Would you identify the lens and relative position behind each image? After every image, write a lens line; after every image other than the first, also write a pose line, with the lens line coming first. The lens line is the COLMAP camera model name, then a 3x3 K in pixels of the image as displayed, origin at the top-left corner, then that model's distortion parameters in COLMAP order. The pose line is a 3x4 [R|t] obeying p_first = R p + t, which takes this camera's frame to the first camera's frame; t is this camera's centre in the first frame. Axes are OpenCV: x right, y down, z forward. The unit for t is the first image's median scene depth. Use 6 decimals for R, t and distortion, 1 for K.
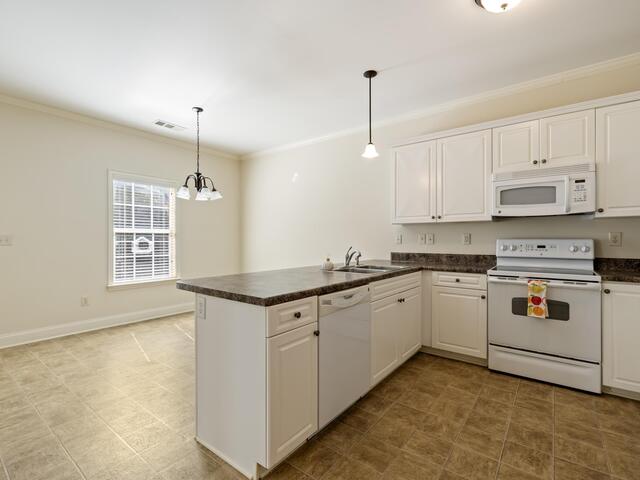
lens RADIAL K [[304.4, 0, 320.0], [0, 304.4, 240.0], [0, 0, 1]] dist [0.002915, -0.000182]
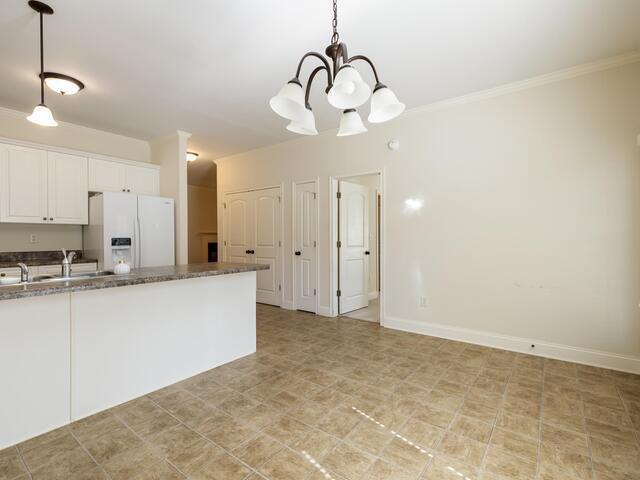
lens RADIAL K [[304.4, 0, 320.0], [0, 304.4, 240.0], [0, 0, 1]] dist [0.002915, -0.000182]
pose [[-0.999986, 0.005295, -0.000720, -0.330575], [0.005289, 0.999955, 0.007885, -0.001487], [0.000761, 0.007881, -0.999969, 1.167574]]
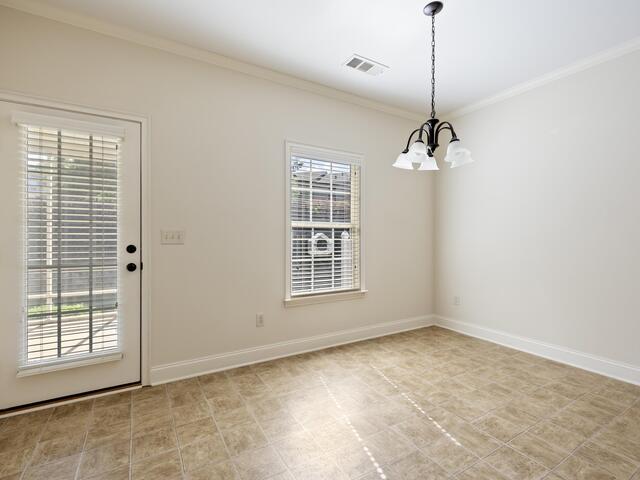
lens RADIAL K [[304.4, 0, 320.0], [0, 304.4, 240.0], [0, 0, 1]] dist [0.002915, -0.000182]
pose [[0.927193, 0.007607, -0.374506, -0.331282], [-0.003527, 0.999927, 0.011577, -0.002156], [0.374566, -0.009413, 0.927152, 0.340385]]
